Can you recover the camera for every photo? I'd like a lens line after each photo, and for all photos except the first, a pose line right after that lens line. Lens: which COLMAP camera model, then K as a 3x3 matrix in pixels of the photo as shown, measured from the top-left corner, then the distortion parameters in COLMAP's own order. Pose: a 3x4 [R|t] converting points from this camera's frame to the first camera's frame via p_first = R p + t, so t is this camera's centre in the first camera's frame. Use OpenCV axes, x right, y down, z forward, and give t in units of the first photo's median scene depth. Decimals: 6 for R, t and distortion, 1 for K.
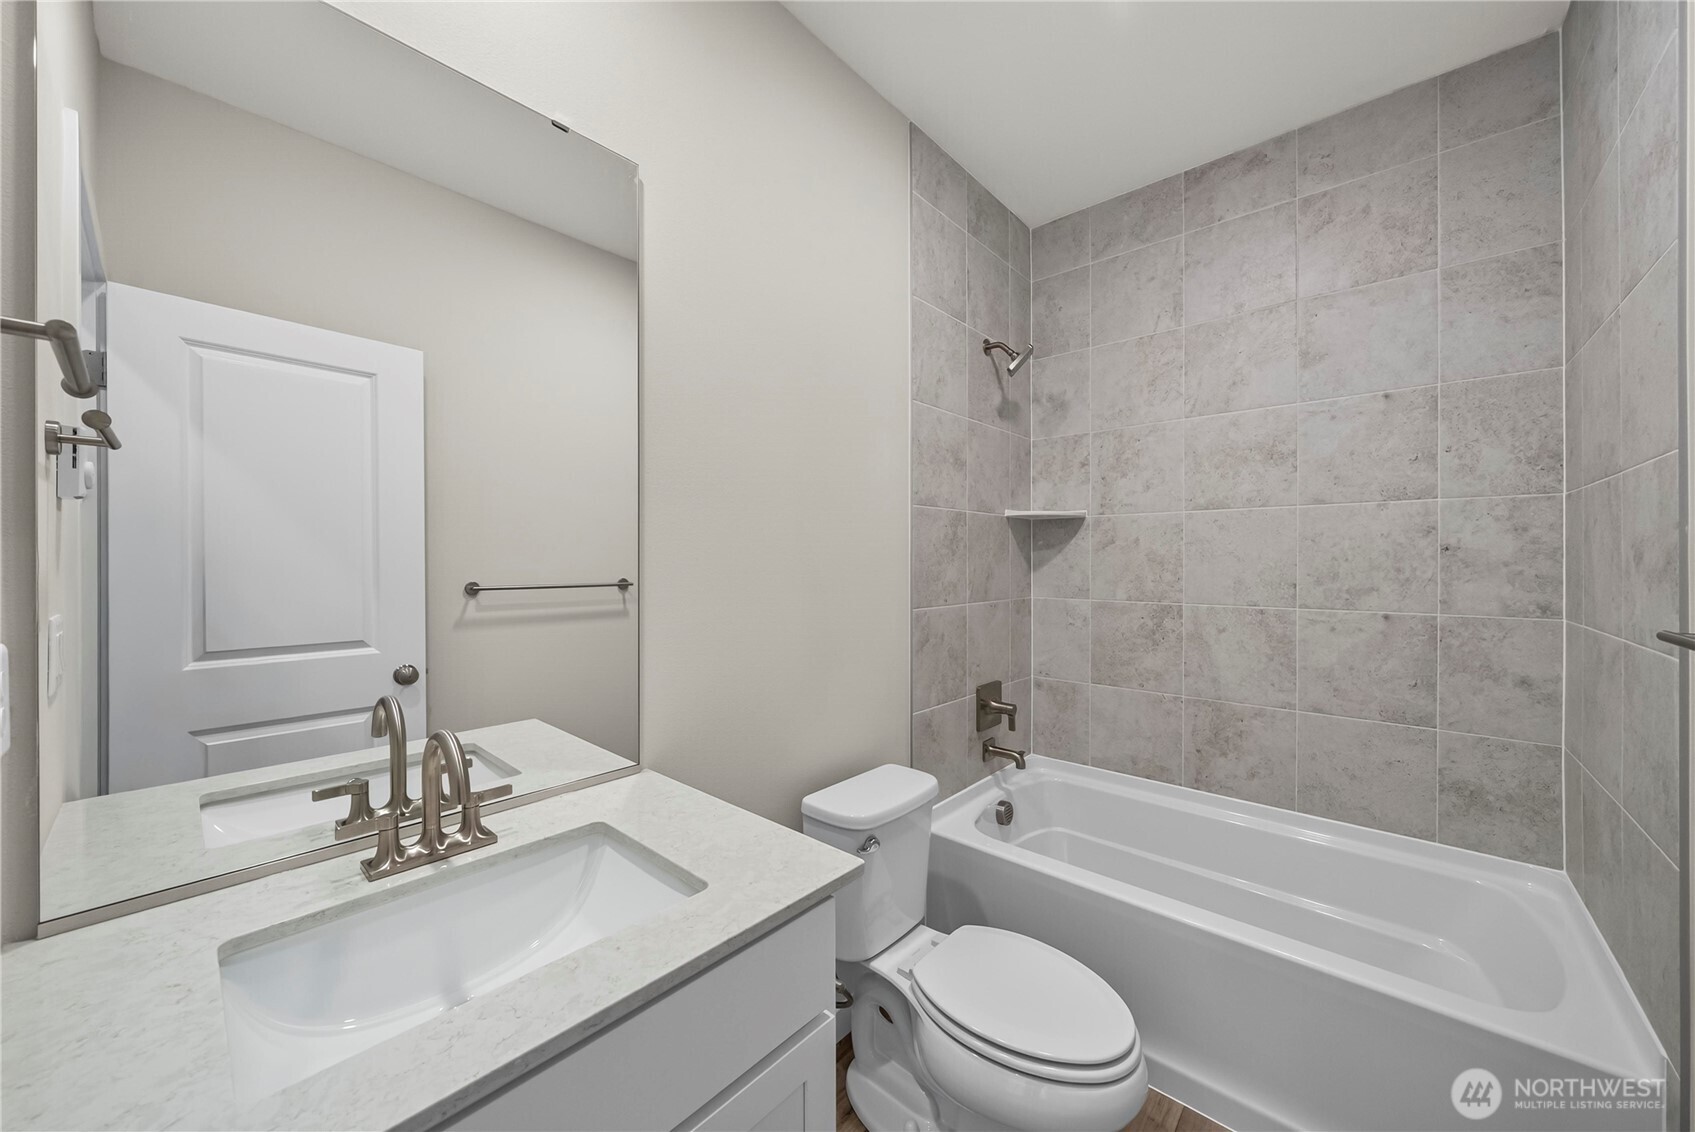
lens RADIAL K [[620.2, 0, 846.9], [0, 620.2, 561.4], [0, 0, 1]] dist [-0.000470, 0.000008]
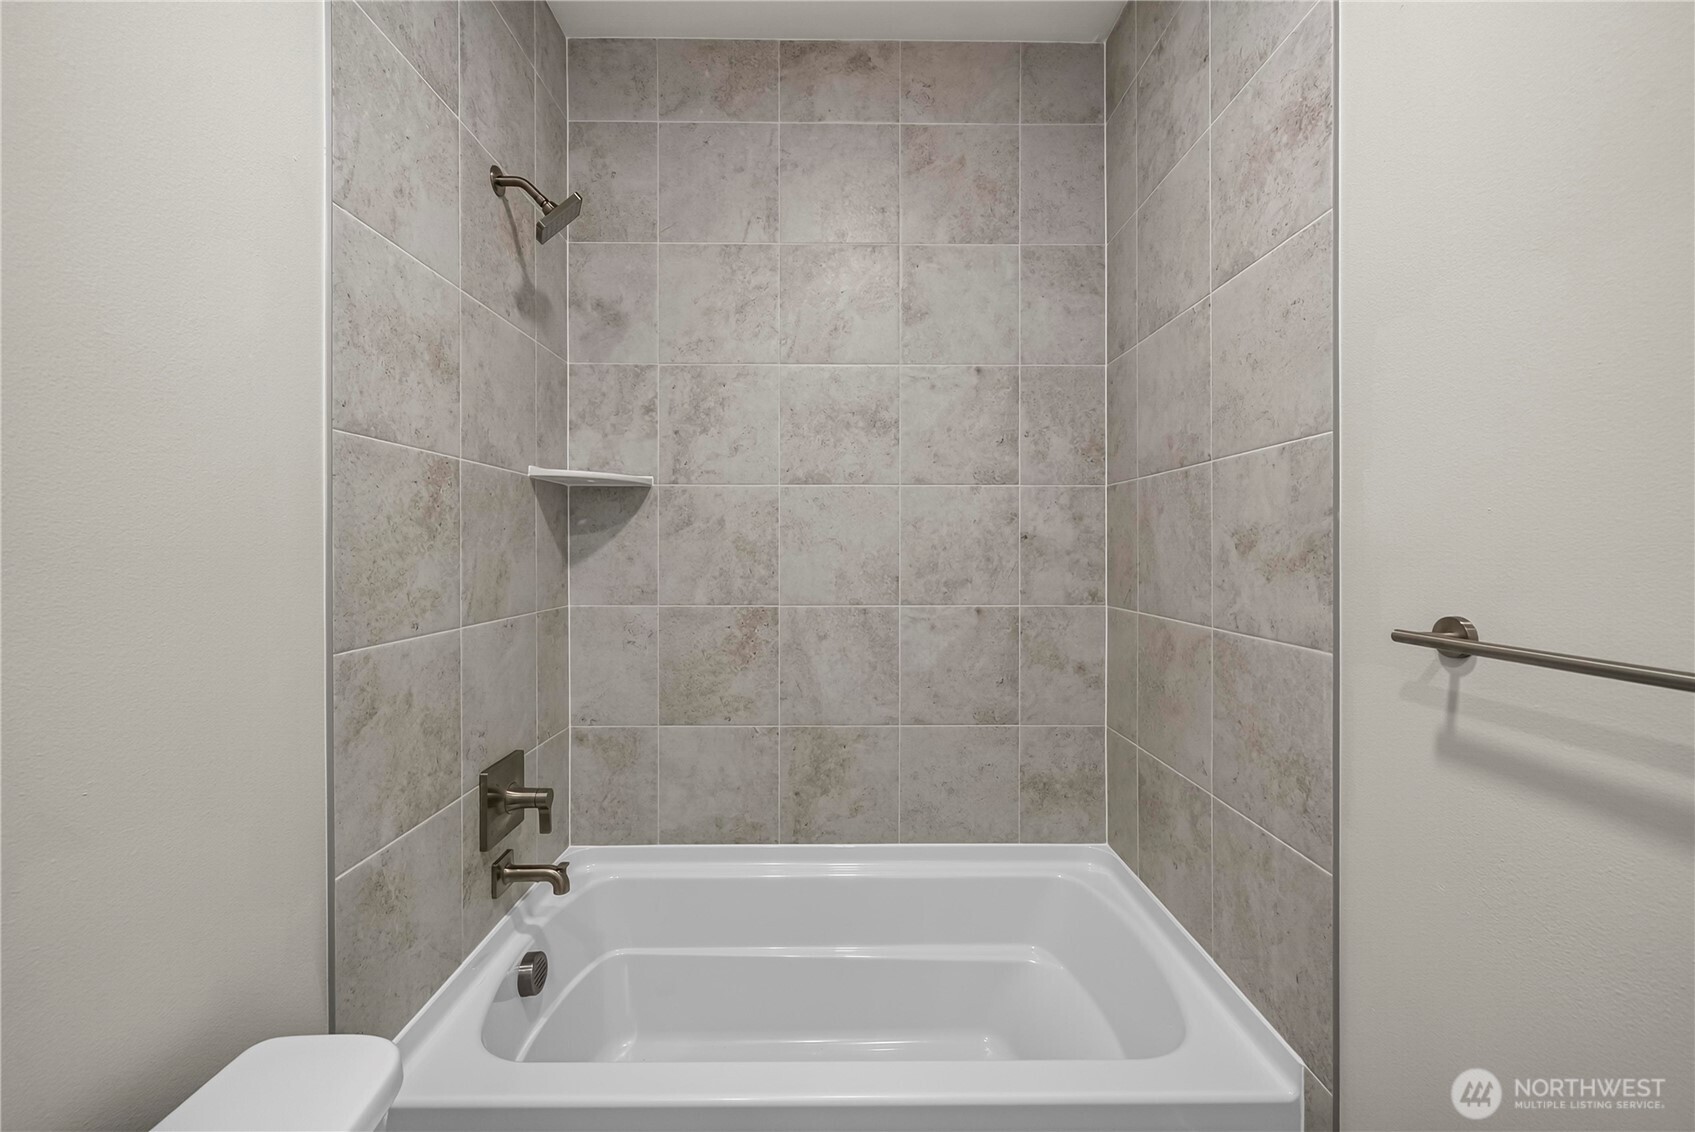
lens RADIAL K [[682.7, 0, 857.3], [0, 682.7, 552.2], [0, 0, 1]] dist [-0.003200, -0.000284]
pose [[0.737639, -0.002529, 0.675191, 0.046515], [0.000681, 0.999995, 0.003002, -0.000061], [-0.675195, -0.001755, 0.737637, 0.325712]]
